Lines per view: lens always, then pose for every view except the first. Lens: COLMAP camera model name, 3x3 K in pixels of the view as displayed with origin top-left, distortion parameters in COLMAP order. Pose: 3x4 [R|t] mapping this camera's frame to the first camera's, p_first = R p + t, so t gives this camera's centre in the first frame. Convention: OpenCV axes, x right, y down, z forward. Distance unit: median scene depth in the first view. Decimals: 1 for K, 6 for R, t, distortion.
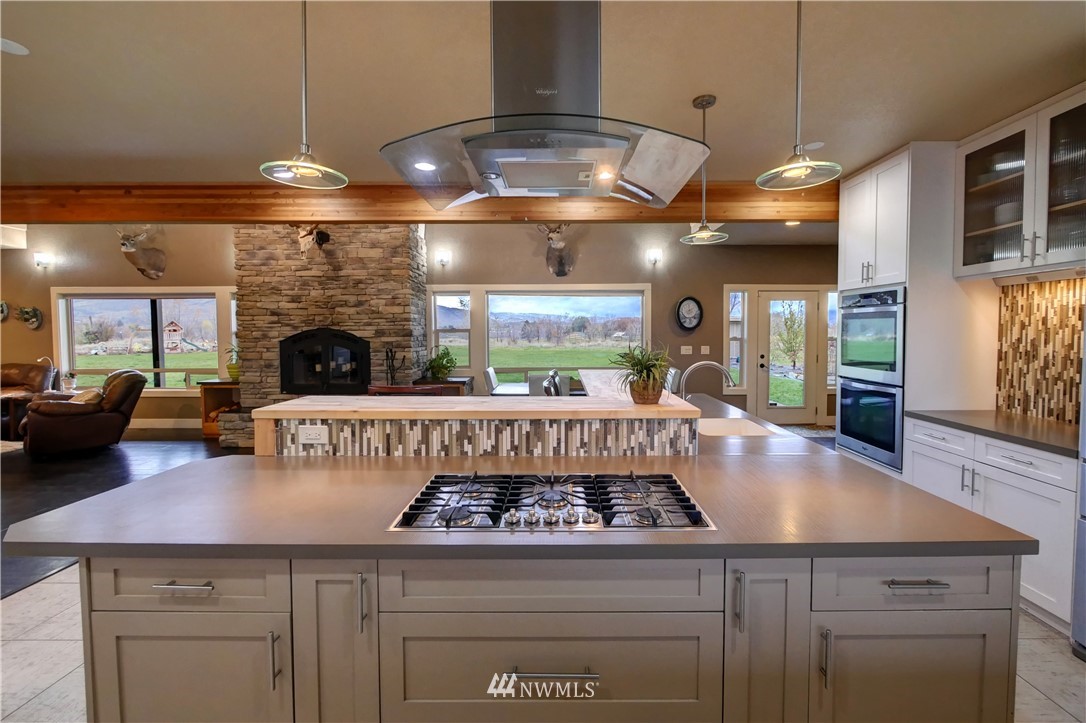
lens RADIAL K [[464.6, 0, 562.9], [0, 464.6, 348.5], [0, 0, 1]] dist [-0.009754, -0.000072]
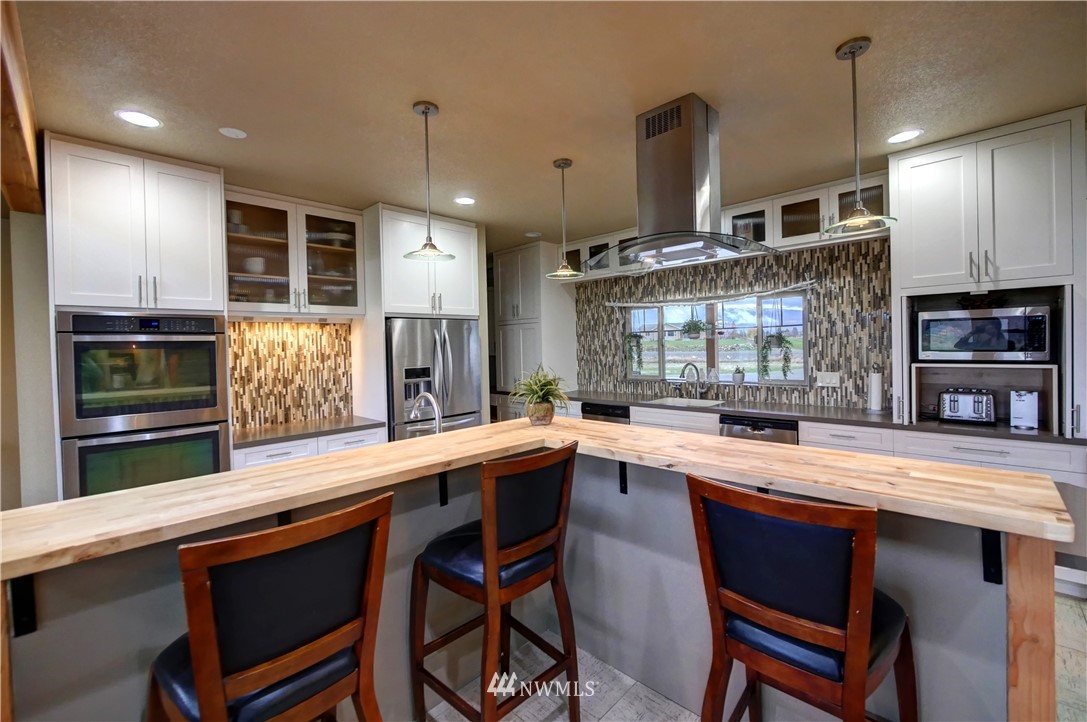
lens RADIAL K [[450.7, 0, 542.0], [0, 450.7, 350.8], [0, 0, 1]] dist [-0.009995, 0.000080]
pose [[-0.715538, 0.011568, 0.698478, -0.420760], [0.052917, 0.997888, 0.037683, -0.068427], [-0.696567, 0.063924, -0.714639, 1.340758]]
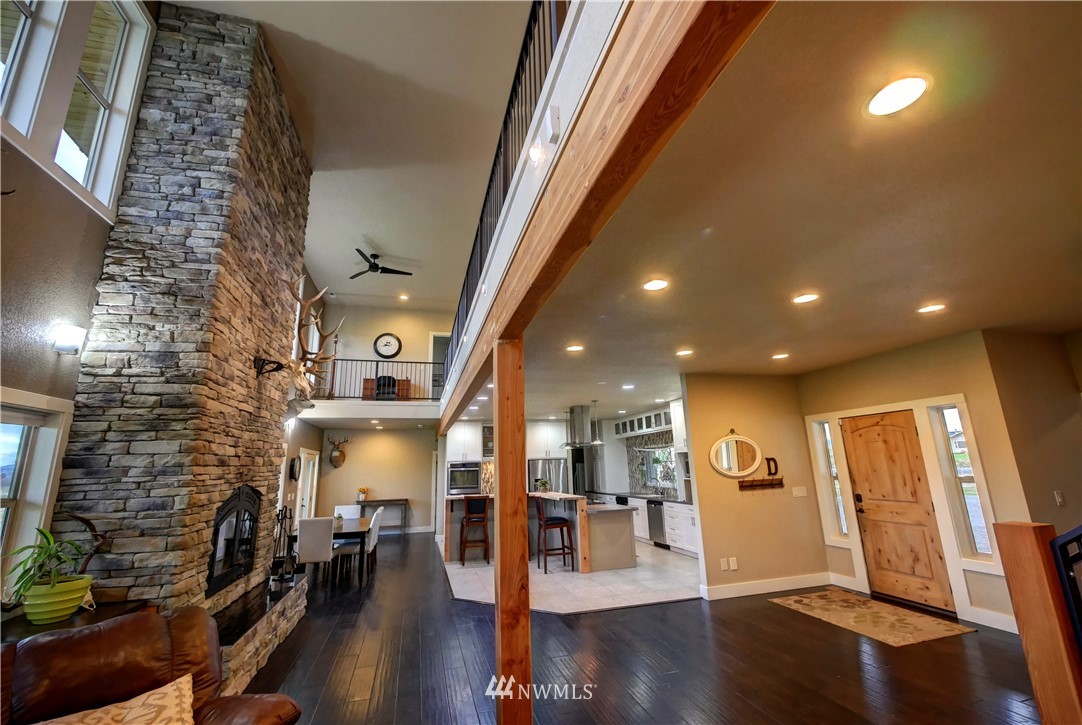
lens RADIAL K [[449.9, 0, 542.4], [0, 449.9, 358.8], [0, 0, 1]] dist [-0.009347, 0.000051]
pose [[-0.259684, 0.237627, 0.936001, -2.932106], [0.066085, 0.971353, -0.228268, -0.097302], [-0.963430, 0.002578, -0.267949, 1.603711]]
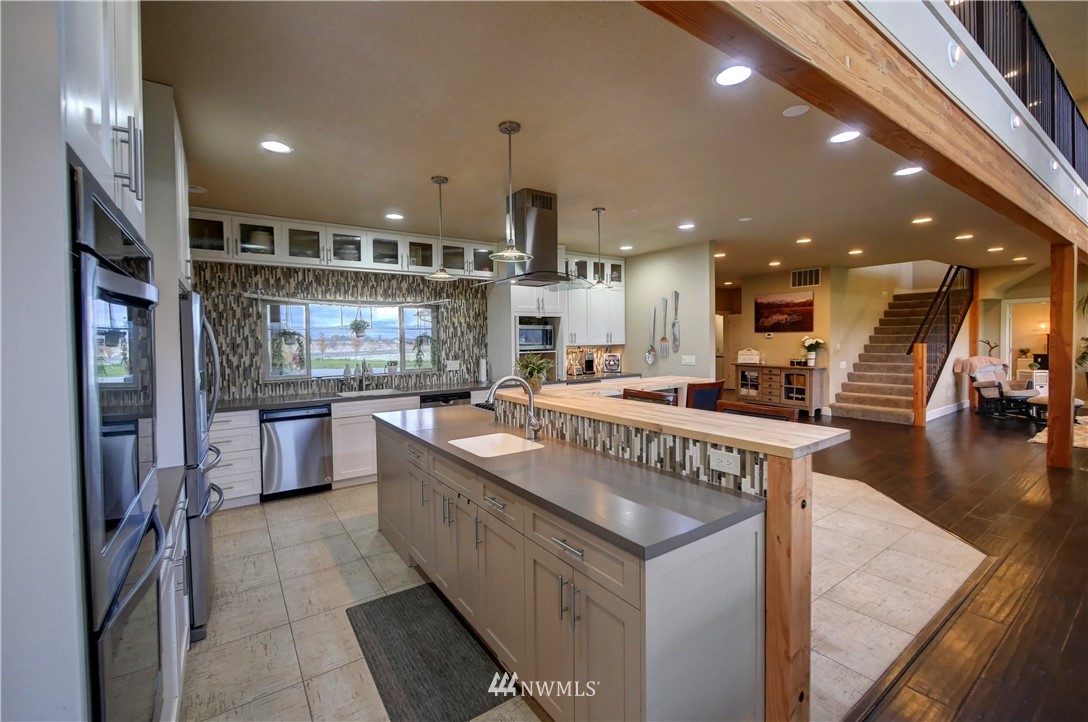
lens RADIAL K [[450.9, 0, 533.3], [0, 450.9, 349.4], [0, 0, 1]] dist [-0.010645, 0.000577]
pose [[-0.829124, 0.029190, -0.558301, 0.750419], [-0.003815, 0.998317, 0.057860, -0.079838], [0.559051, 0.050103, -0.827618, 1.688463]]
